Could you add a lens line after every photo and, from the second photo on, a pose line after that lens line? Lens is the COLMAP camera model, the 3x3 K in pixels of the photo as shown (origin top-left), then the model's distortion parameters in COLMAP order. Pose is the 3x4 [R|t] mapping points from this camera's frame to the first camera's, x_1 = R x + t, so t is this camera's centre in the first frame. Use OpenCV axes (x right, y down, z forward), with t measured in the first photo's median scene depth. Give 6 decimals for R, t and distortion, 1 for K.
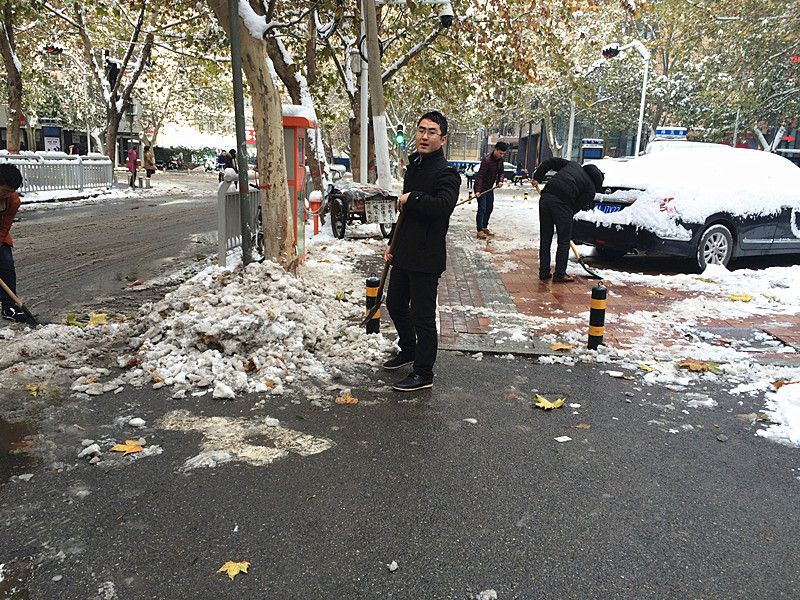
lens RADIAL K [[676.3, 0, 395.5], [0, 676.3, 304.2], [0, 0, 1]] dist [0.090856, -0.112665]
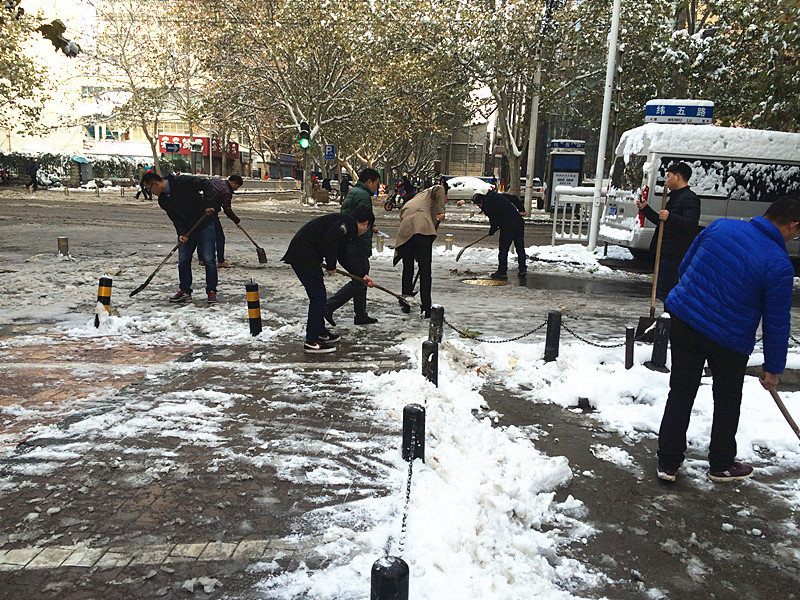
lens RADIAL K [[676.3, 0, 395.5], [0, 676.3, 304.2], [0, 0, 1]] dist [0.090856, -0.112665]
pose [[0.998168, 0.015364, -0.058517, 0.825065], [-0.016674, 0.999620, -0.021952, -0.373868], [0.058158, 0.022887, 0.998045, 1.829507]]
